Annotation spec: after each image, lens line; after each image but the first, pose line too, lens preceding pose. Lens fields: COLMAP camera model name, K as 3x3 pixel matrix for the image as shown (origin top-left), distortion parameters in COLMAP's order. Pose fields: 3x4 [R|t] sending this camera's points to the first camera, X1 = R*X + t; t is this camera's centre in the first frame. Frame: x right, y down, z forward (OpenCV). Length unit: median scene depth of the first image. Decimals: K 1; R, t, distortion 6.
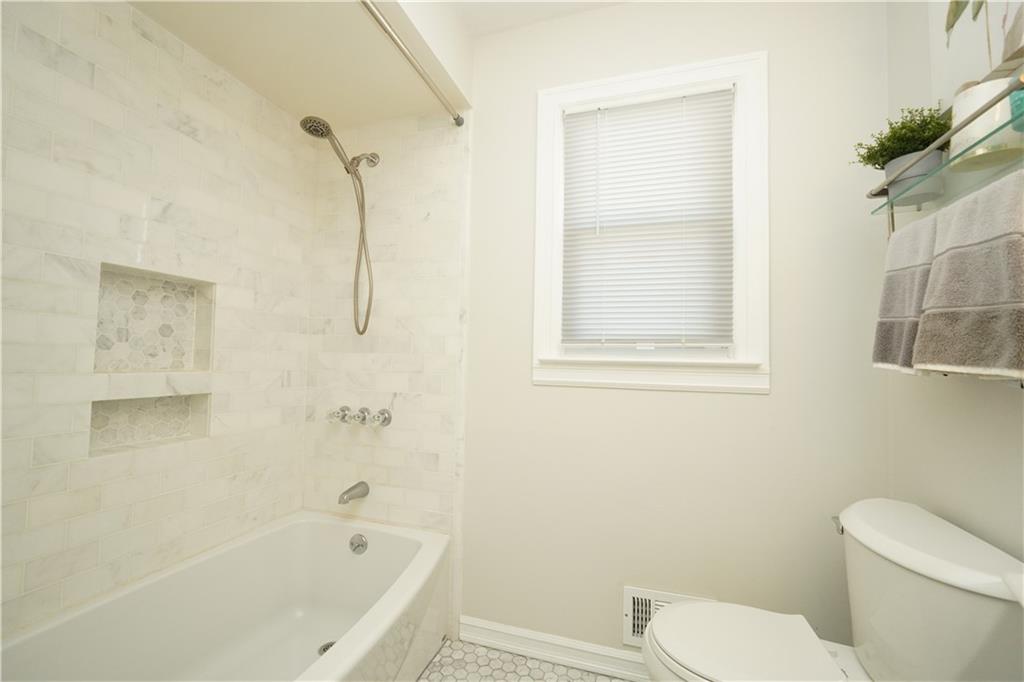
lens RADIAL K [[429.6, 0, 508.1], [0, 429.6, 344.2], [0, 0, 1]] dist [-0.016357, 0.003282]
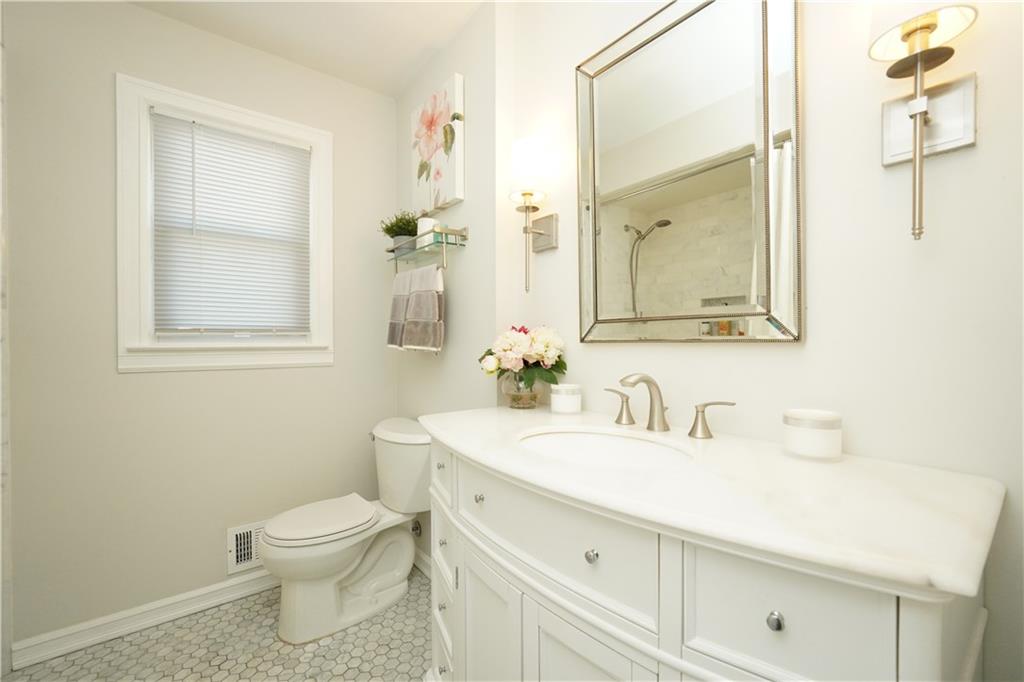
lens RADIAL K [[429.6, 0, 511.2], [0, 429.6, 344.6], [0, 0, 1]] dist [-0.016357, 0.003282]
pose [[0.565552, -0.027437, 0.824256, -0.285858], [-0.015171, 0.998931, 0.043660, -0.035738], [-0.824573, -0.037197, 0.564532, -0.379376]]
